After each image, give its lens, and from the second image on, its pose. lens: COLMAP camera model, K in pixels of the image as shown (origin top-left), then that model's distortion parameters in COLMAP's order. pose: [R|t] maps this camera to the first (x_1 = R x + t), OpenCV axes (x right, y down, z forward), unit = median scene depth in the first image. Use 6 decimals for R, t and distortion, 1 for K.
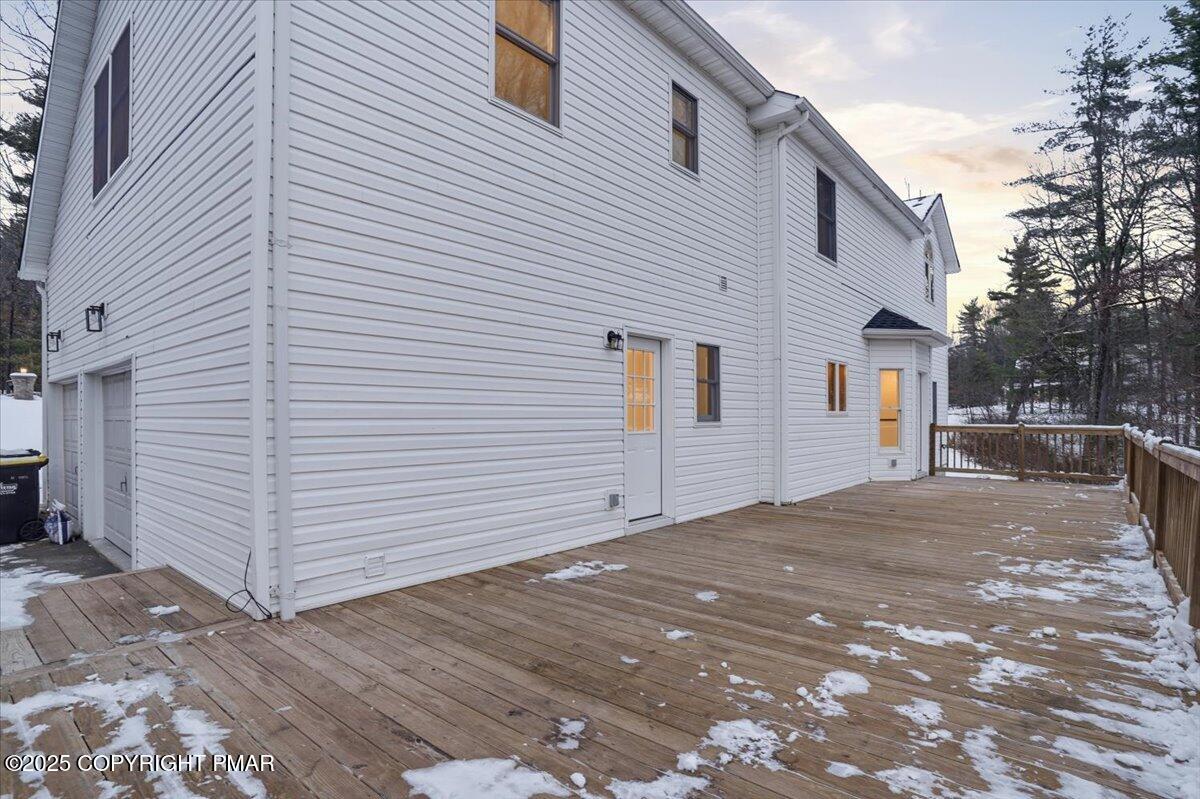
lens RADIAL K [[601.4, 0, 593.7], [0, 601.4, 399.6], [0, 0, 1]] dist [-0.077534, 0.031539]
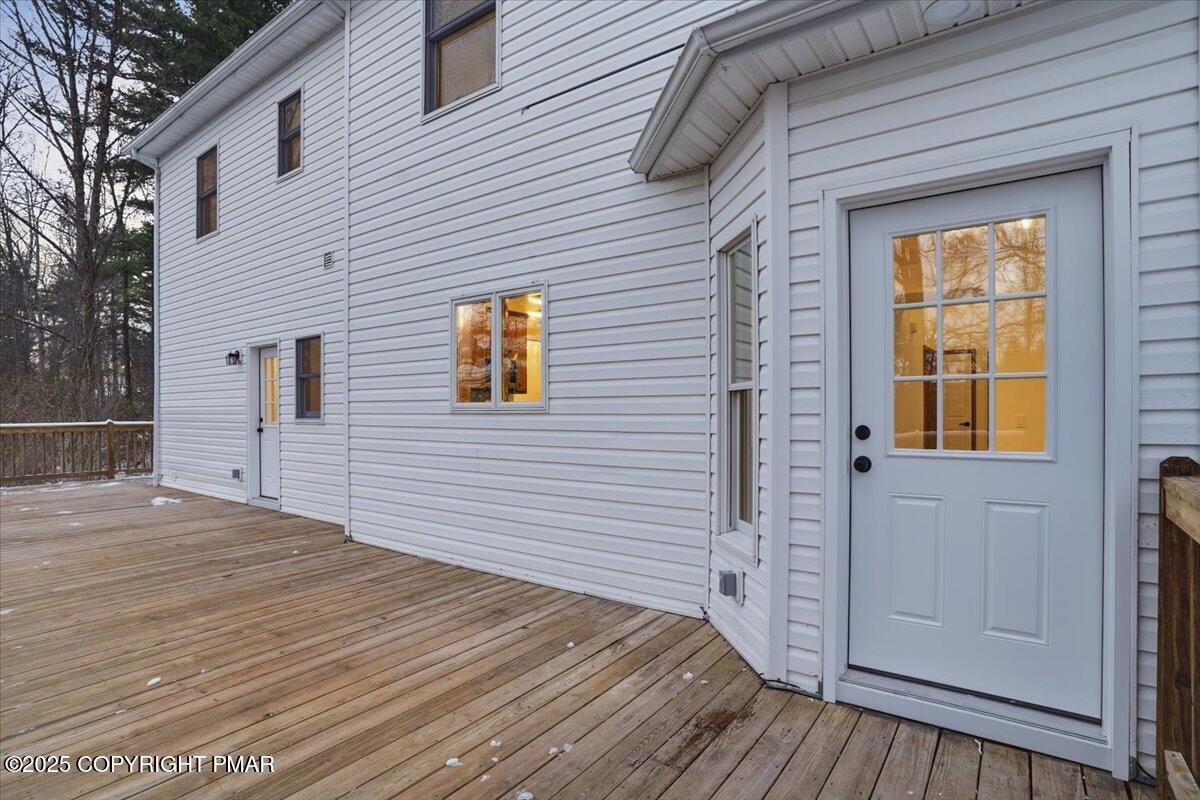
lens RADIAL K [[601.4, 0, 593.7], [0, 601.4, 400.1], [0, 0, 1]] dist [-0.077534, 0.031539]
pose [[0.080790, -0.012630, -0.996651, 1.162370], [0.034672, 0.999350, -0.009854, 0.032609], [0.996128, -0.033760, 0.081175, 1.379565]]
